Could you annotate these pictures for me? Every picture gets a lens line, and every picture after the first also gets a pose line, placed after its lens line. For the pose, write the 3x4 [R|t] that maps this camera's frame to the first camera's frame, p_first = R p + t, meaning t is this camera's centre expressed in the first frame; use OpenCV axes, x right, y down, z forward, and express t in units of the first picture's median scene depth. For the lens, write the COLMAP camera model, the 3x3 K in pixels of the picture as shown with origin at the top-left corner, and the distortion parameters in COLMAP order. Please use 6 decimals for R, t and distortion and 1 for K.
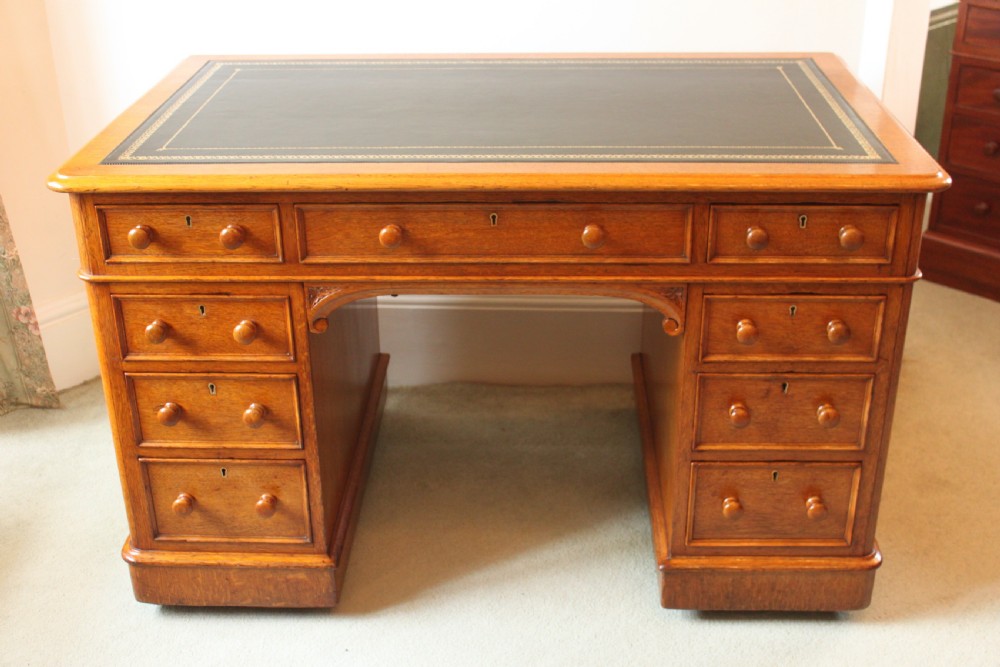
lens RADIAL K [[1166.0, 0, 504.7], [0, 1166.0, 332.6], [0, 0, 1]] dist [-0.030590, 0.000000]
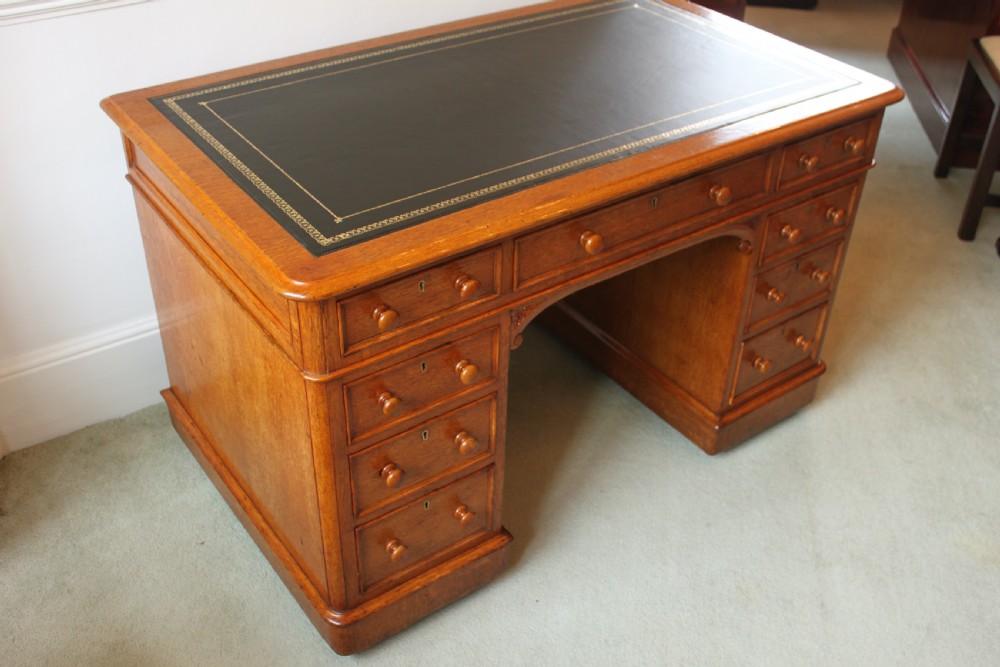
lens RADIAL K [[1003.7, 0, 499.2], [0, 1003.7, 338.0], [0, 0, 1]] dist [-0.087548, 0.000000]
pose [[0.790350, -0.334480, 0.513293, -0.624973], [0.237687, 0.939598, 0.246294, -0.231746], [-0.564670, -0.072655, 0.822113, 0.263081]]
